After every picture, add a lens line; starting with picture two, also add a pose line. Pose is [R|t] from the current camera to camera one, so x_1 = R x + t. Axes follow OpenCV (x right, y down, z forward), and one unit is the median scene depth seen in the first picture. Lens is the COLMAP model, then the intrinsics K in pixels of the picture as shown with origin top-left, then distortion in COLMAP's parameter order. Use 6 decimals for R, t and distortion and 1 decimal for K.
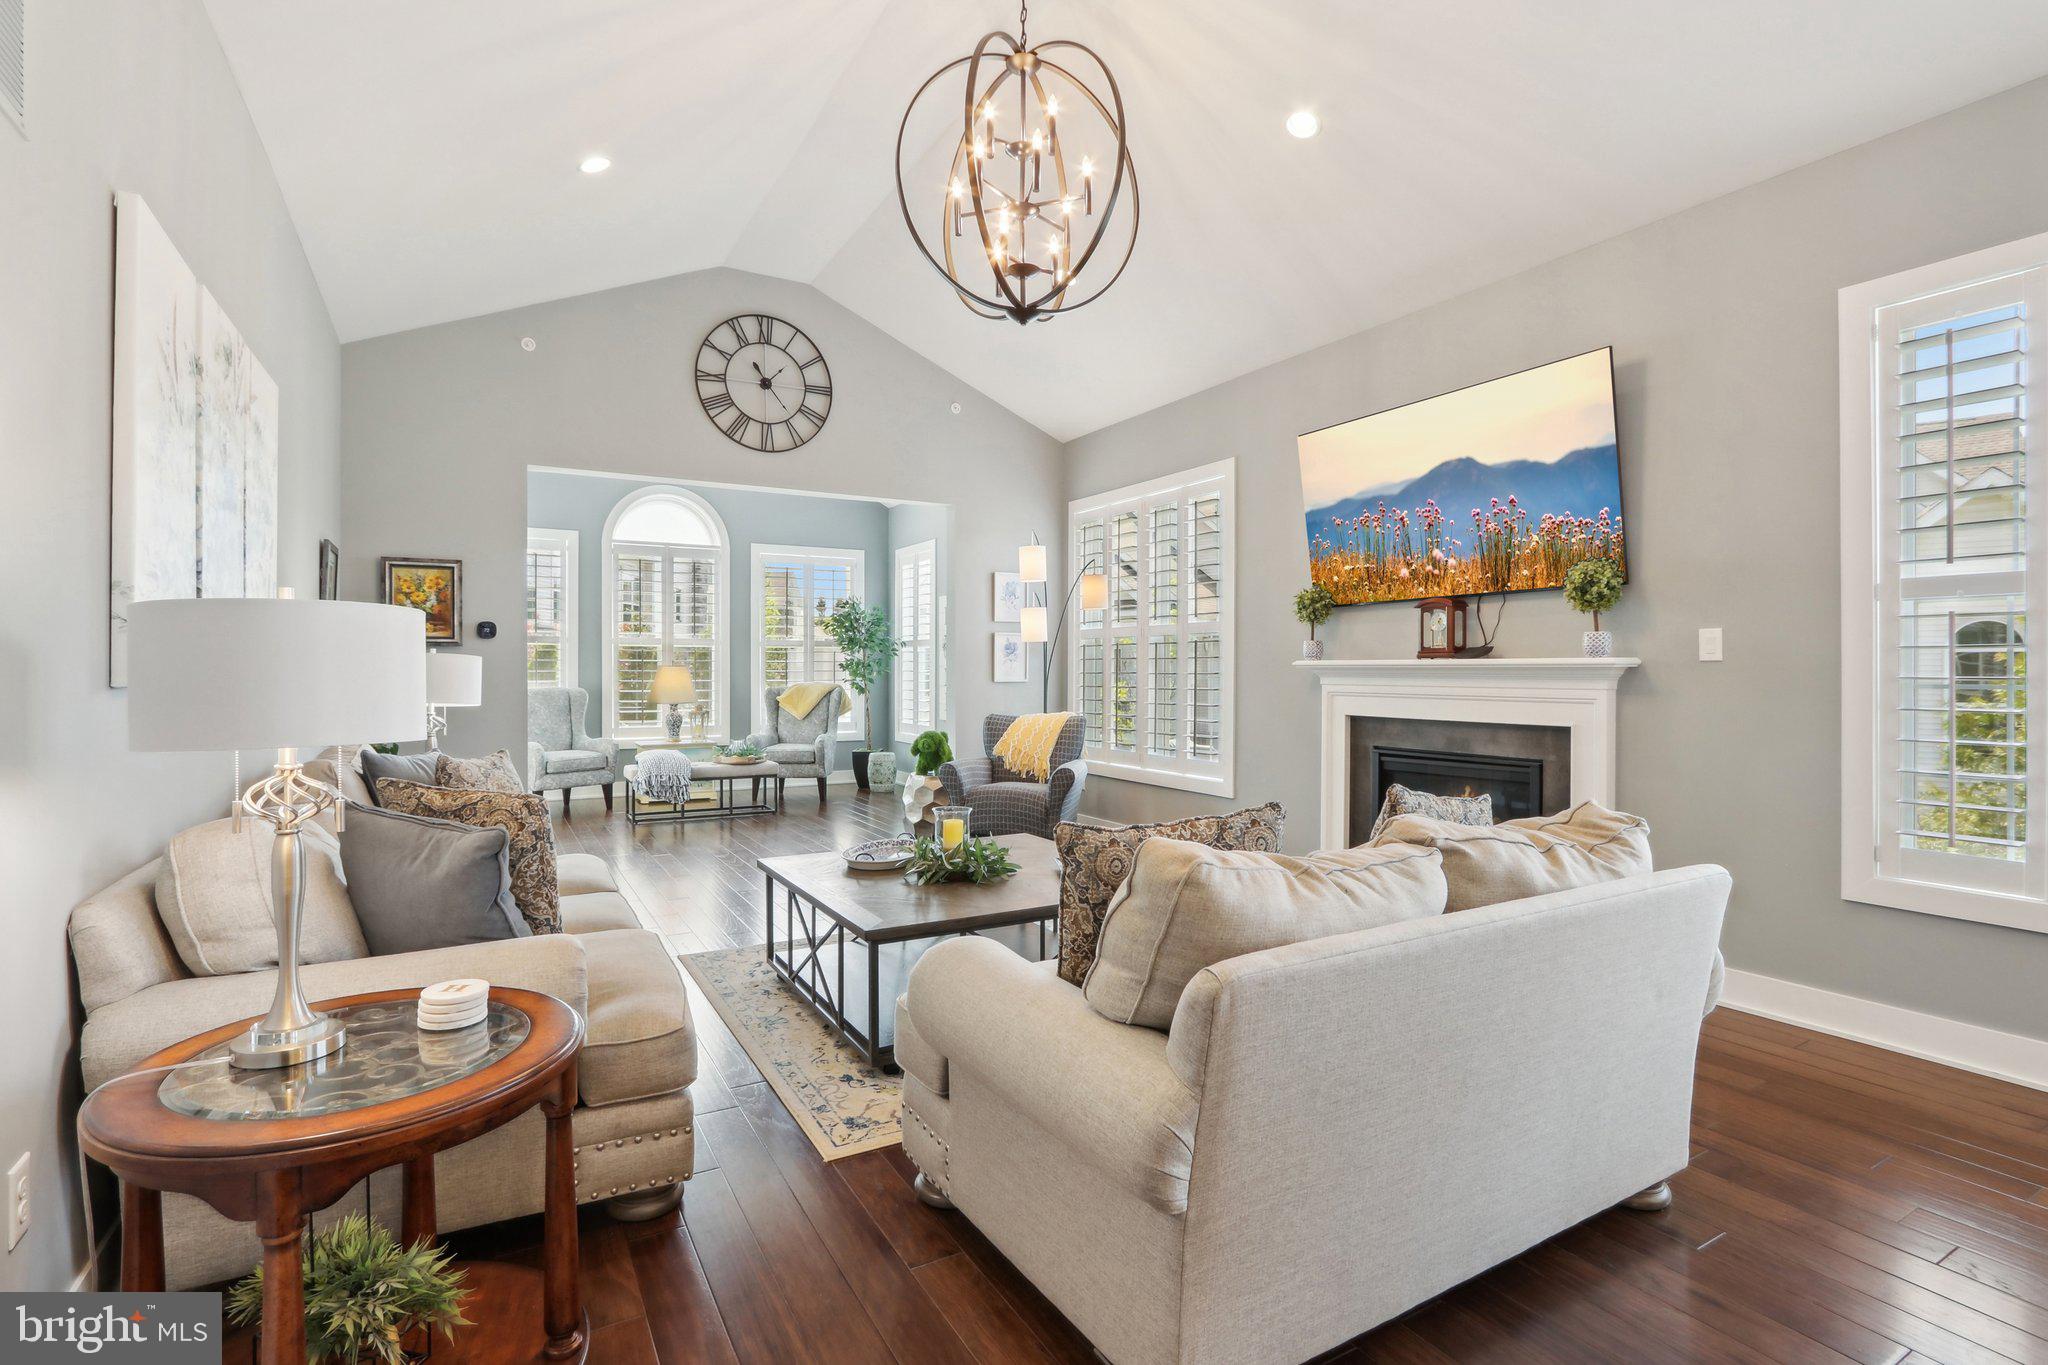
lens RADIAL K [[970.0, 0, 1027.4], [0, 970.0, 673.4], [0, 0, 1]] dist [-0.015095, 0.001696]
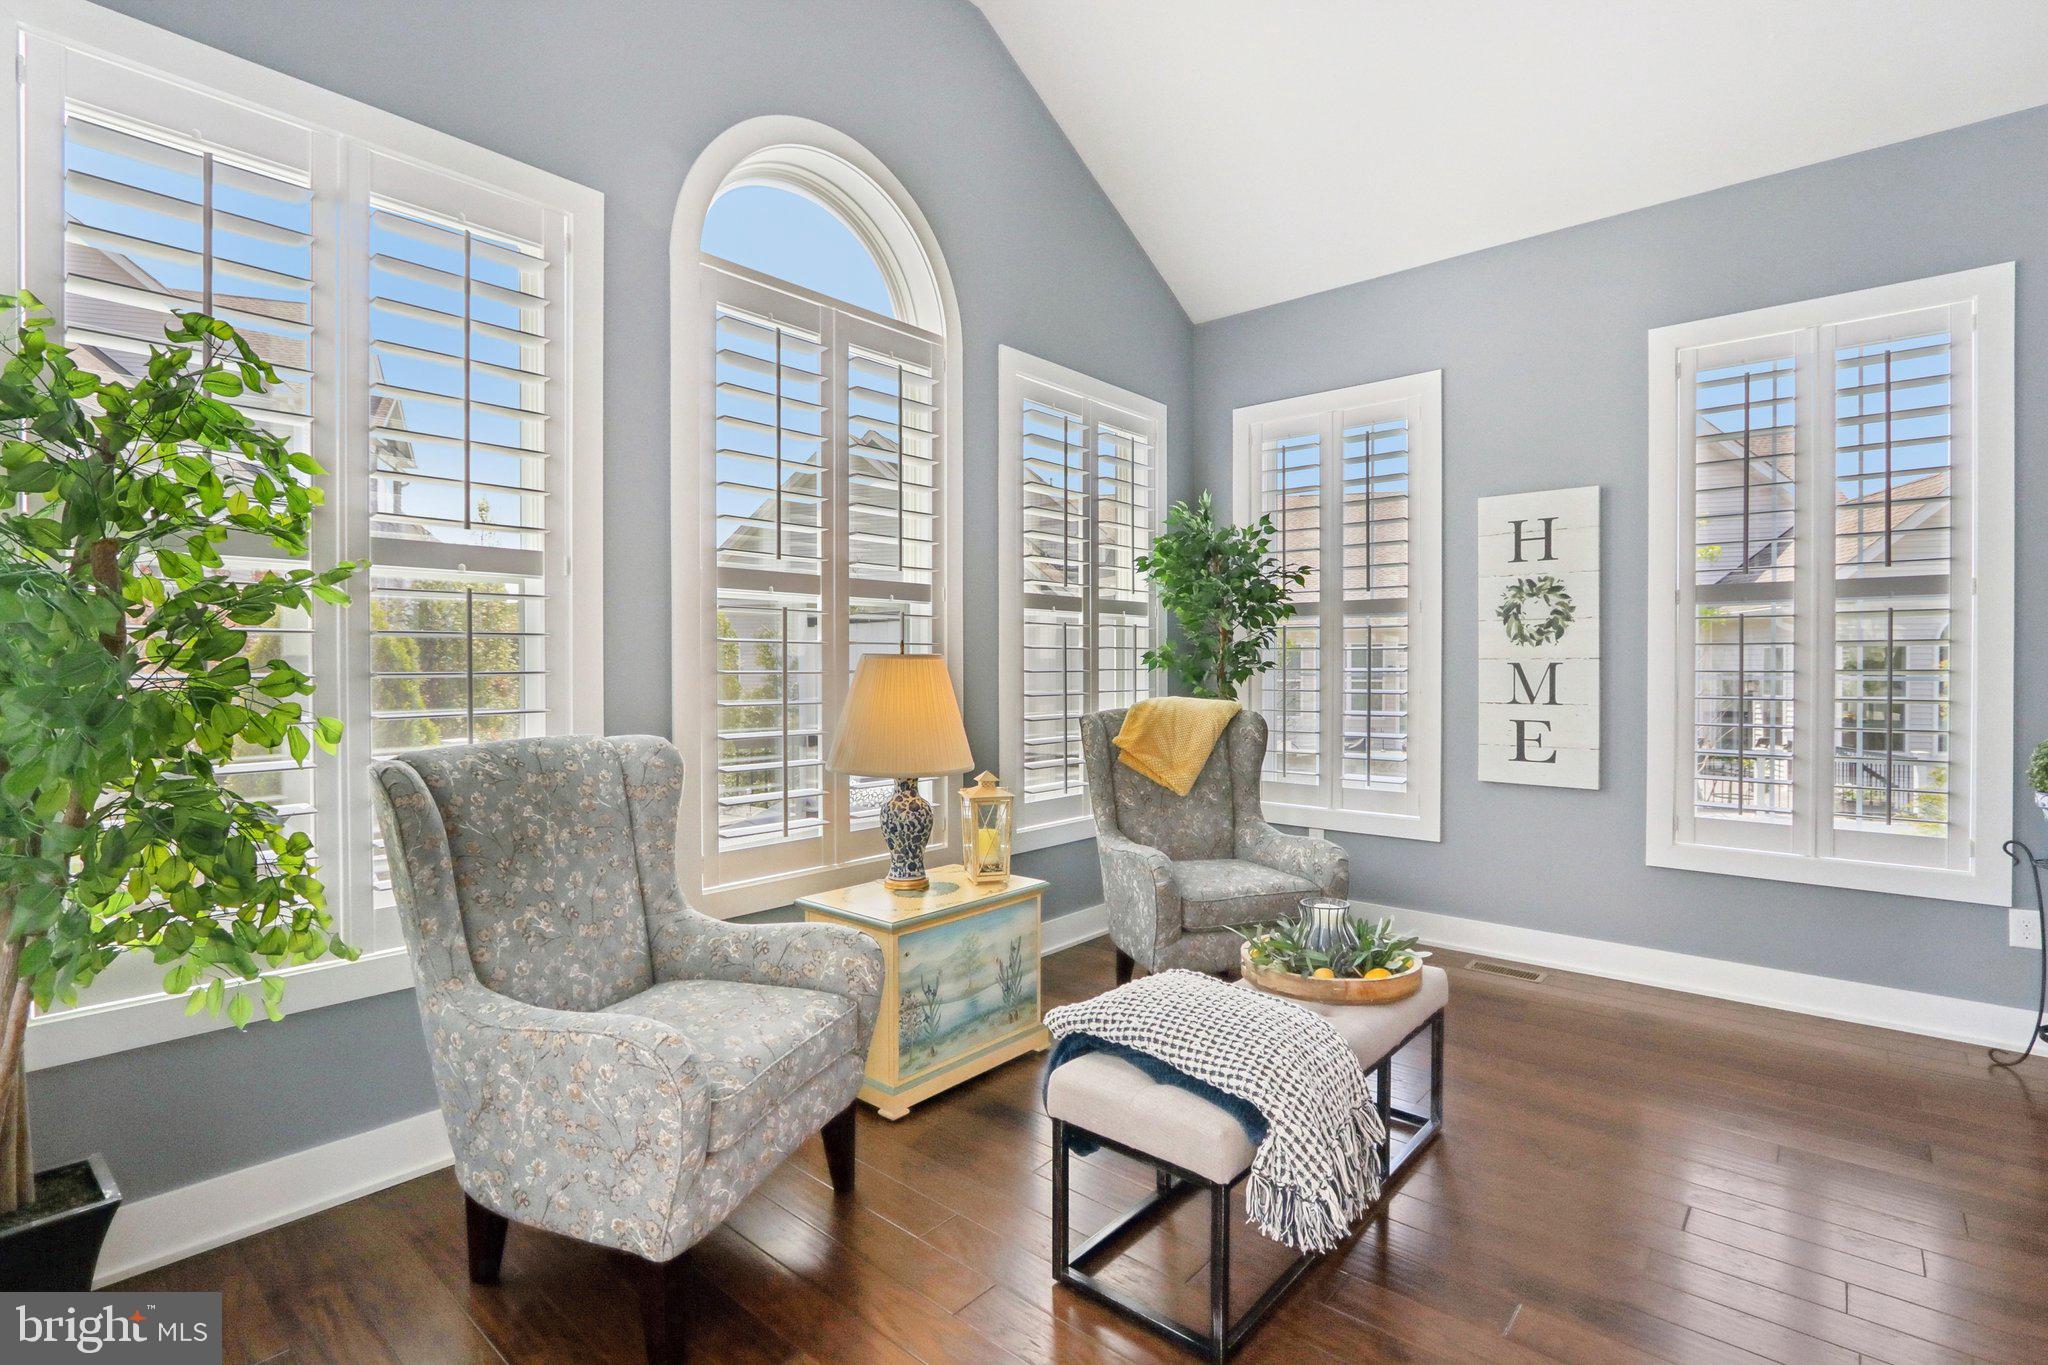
lens RADIAL K [[970.0, 0, 1006.5], [0, 970.0, 669.2], [0, 0, 1]] dist [-0.015095, 0.001696]
pose [[0.947259, -0.004677, 0.320435, -0.495136], [0.004810, 0.999988, 0.000378, -0.003928], [-0.320433, 0.001183, 0.947270, 0.768032]]
